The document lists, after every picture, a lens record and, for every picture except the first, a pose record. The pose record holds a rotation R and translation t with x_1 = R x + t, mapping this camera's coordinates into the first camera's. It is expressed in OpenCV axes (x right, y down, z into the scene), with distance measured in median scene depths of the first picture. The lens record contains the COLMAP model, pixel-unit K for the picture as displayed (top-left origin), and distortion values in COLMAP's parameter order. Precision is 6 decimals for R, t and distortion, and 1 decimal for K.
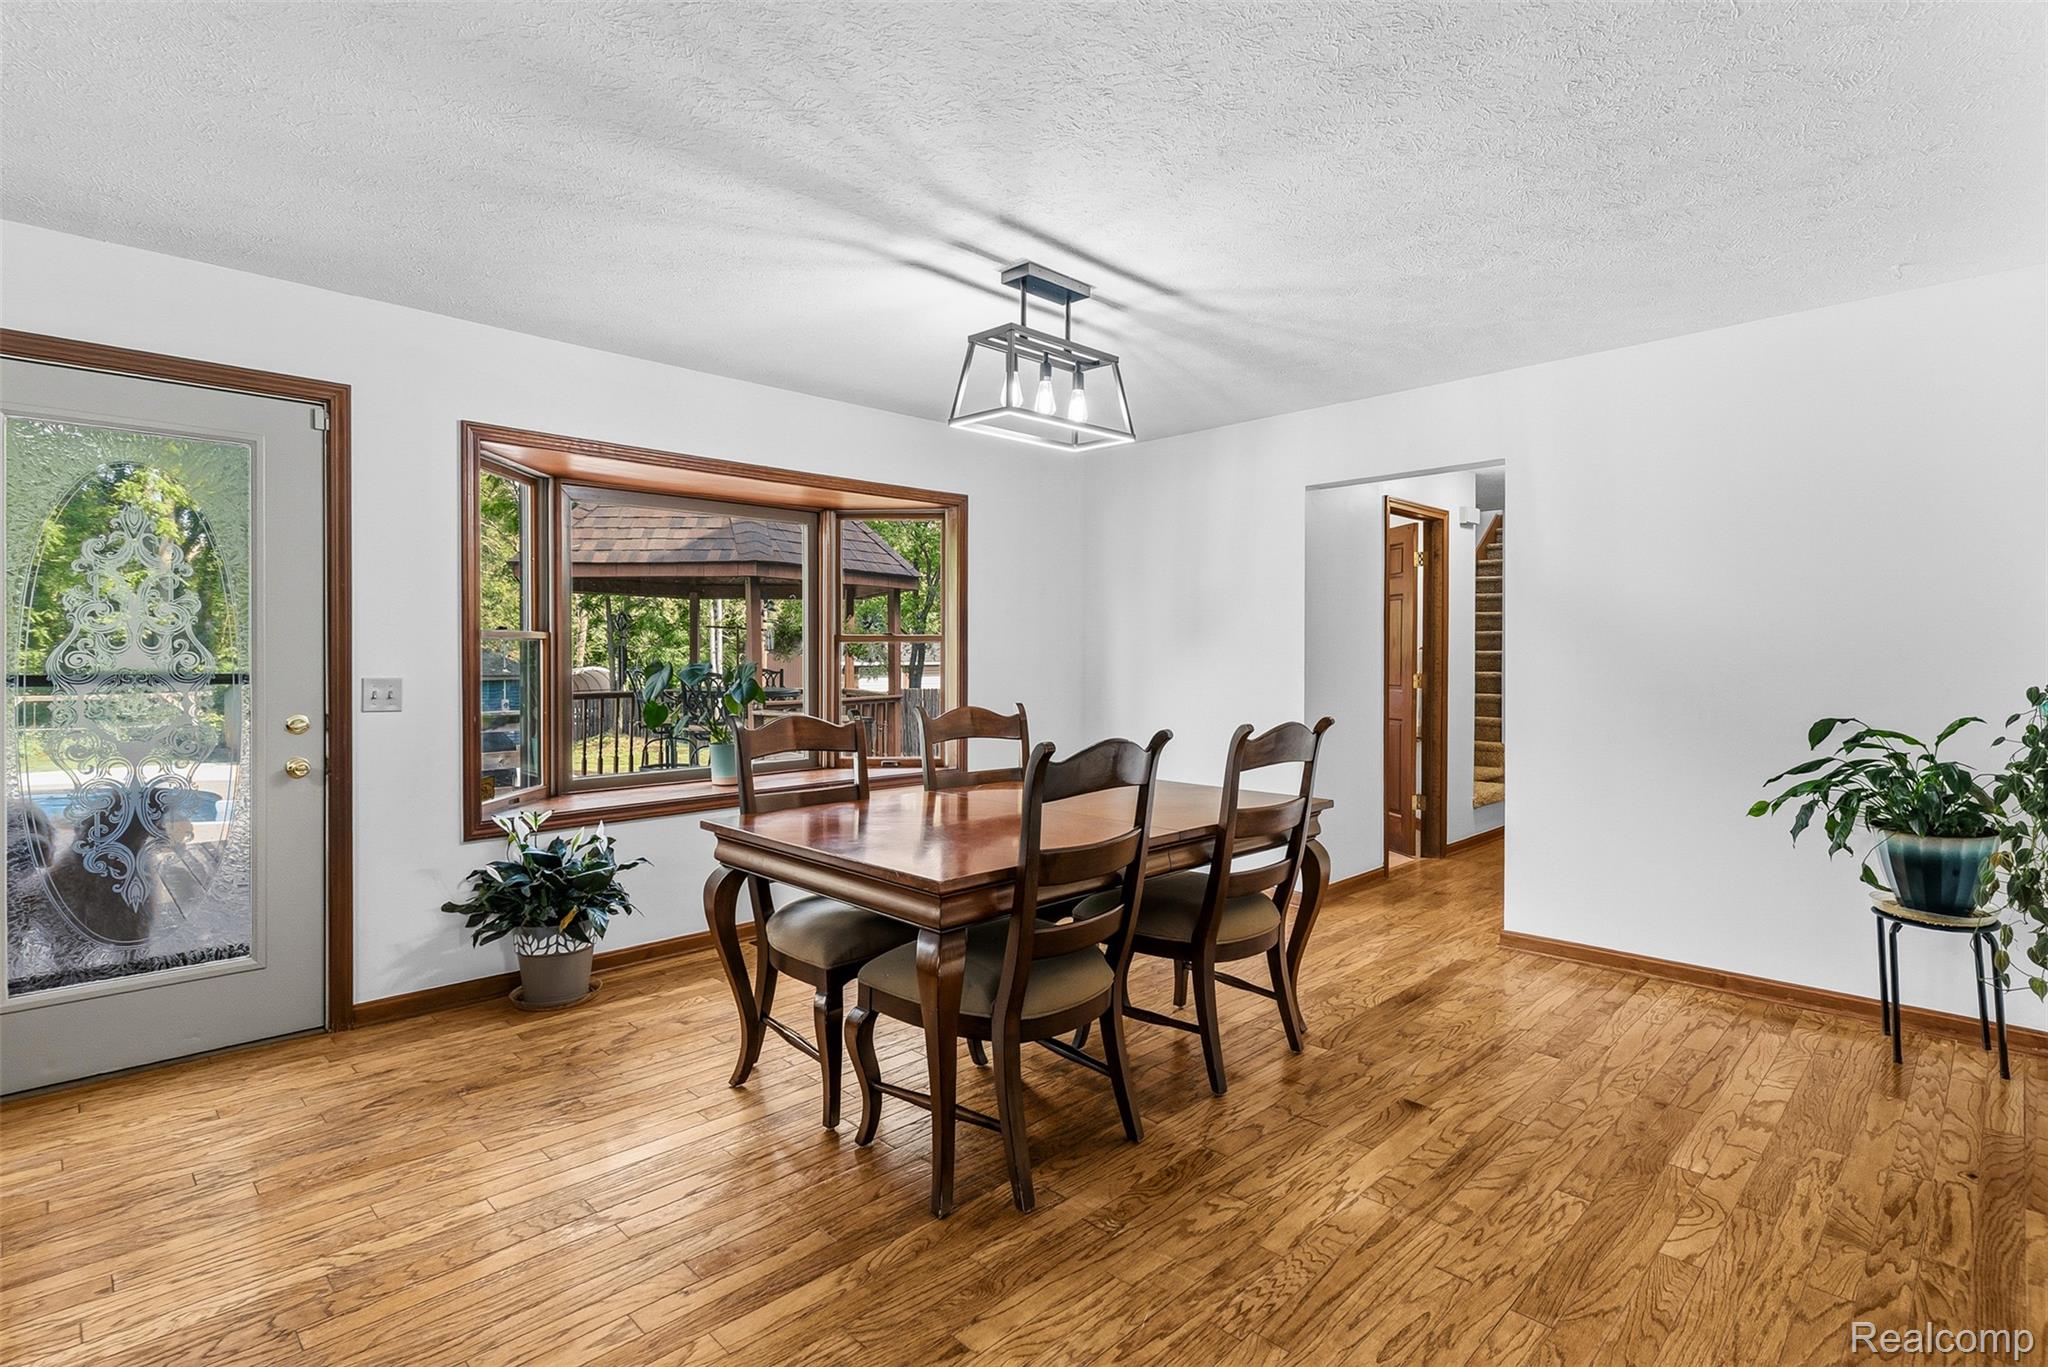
lens RADIAL K [[1013.0, 0, 1027.8], [0, 1013.0, 648.0], [0, 0, 1]] dist [0.002110, 0.000348]
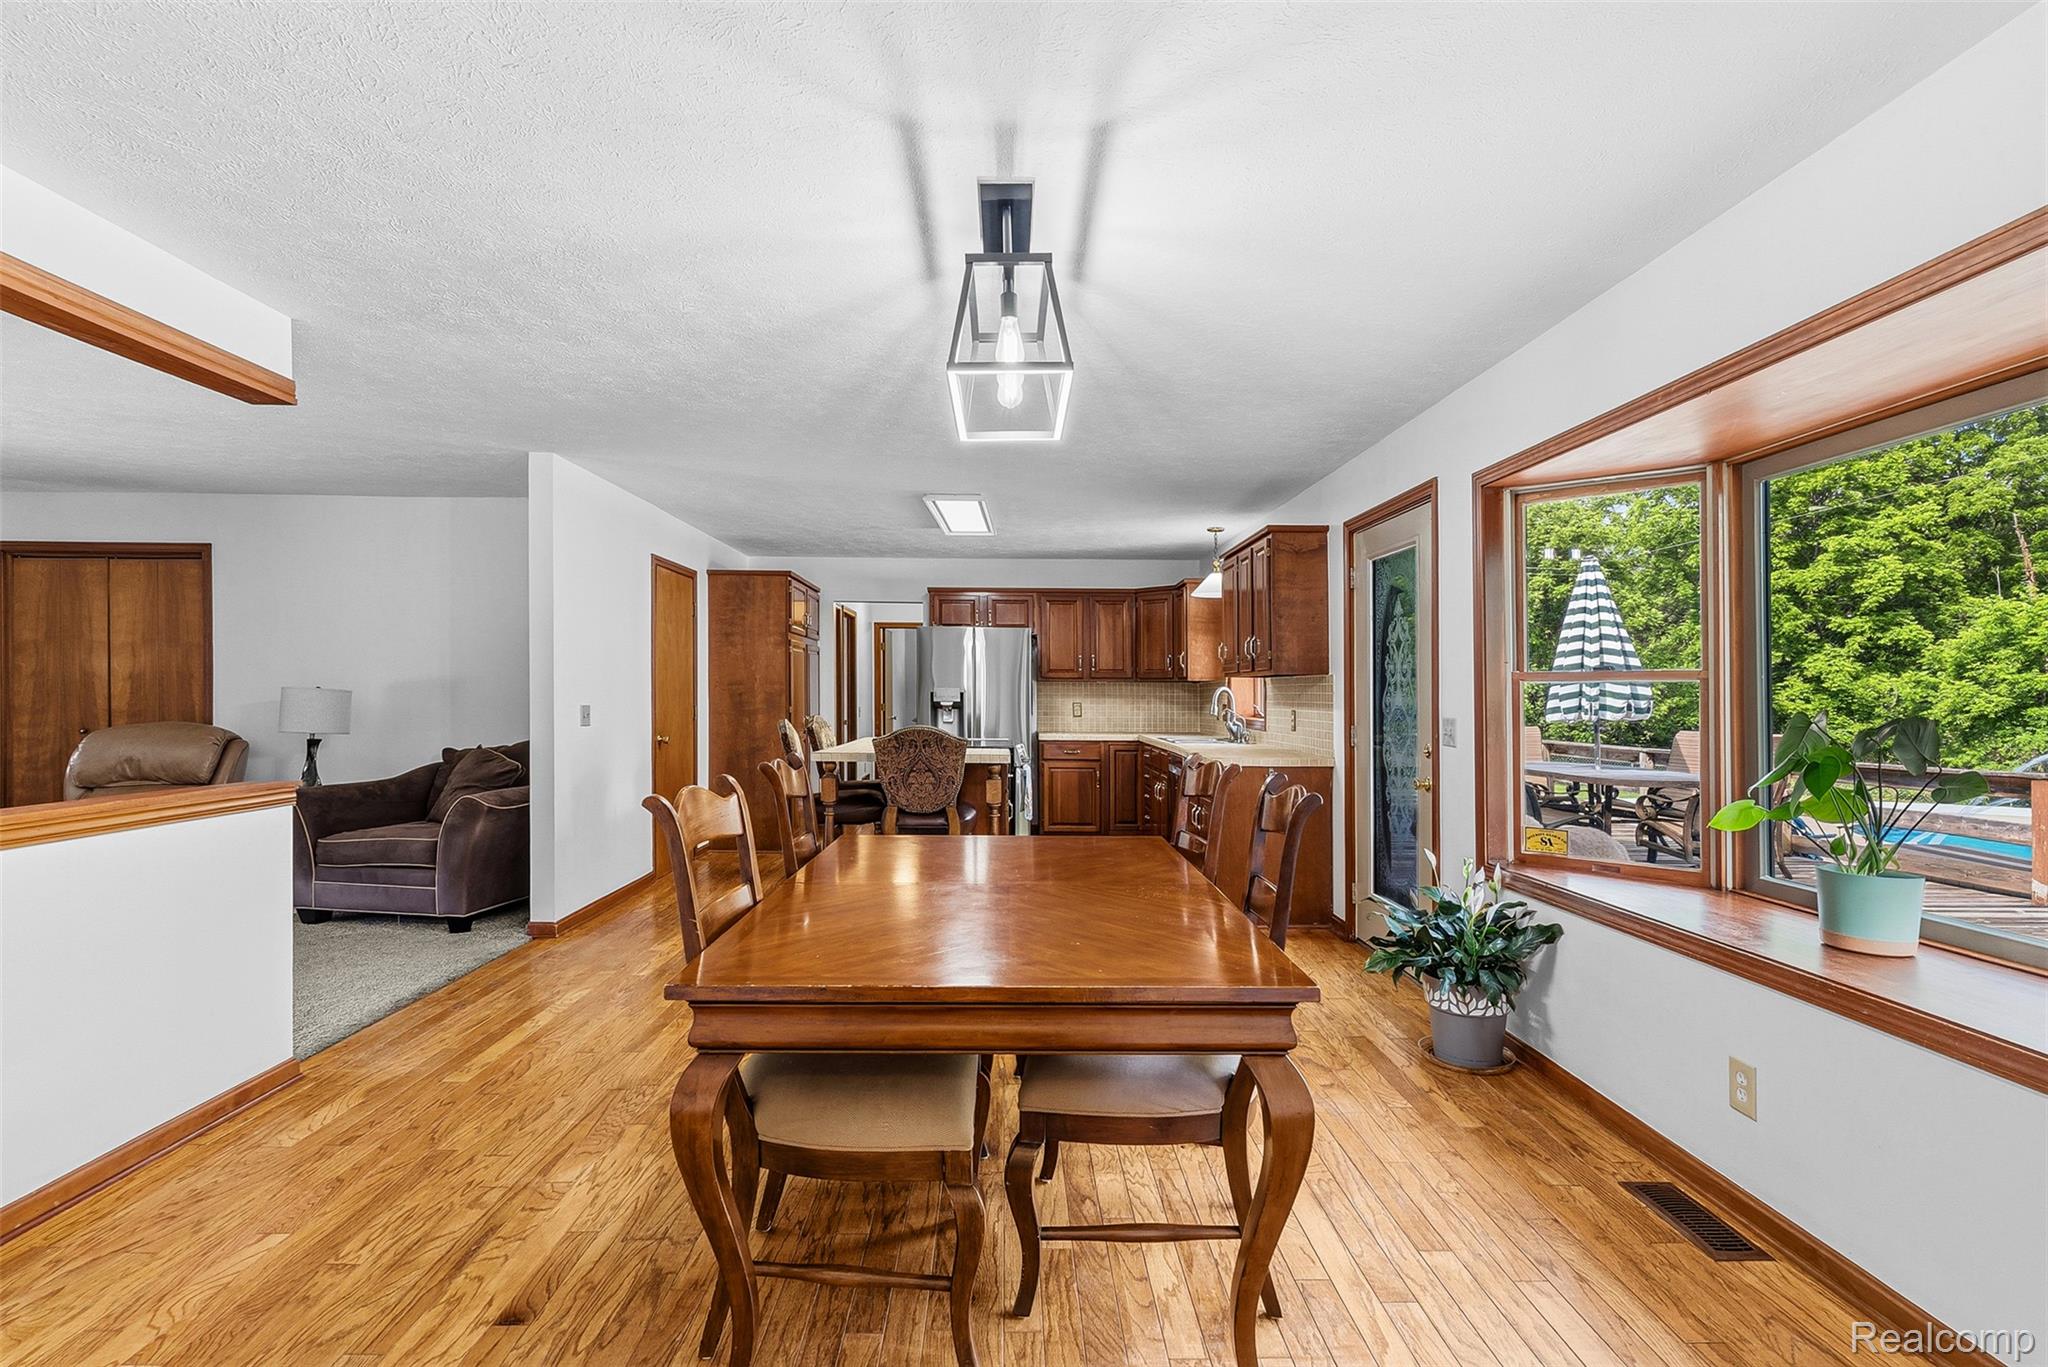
lens RADIAL K [[988.6, 0, 1028.8], [0, 988.6, 702.4], [0, 0, 1]] dist [-0.002691, 0.000649]
pose [[-0.699921, 0.000162, -0.714220, 0.642147], [-0.000821, 0.999999, 0.001031, 0.013862], [0.714220, 0.001308, -0.699920, 1.802453]]
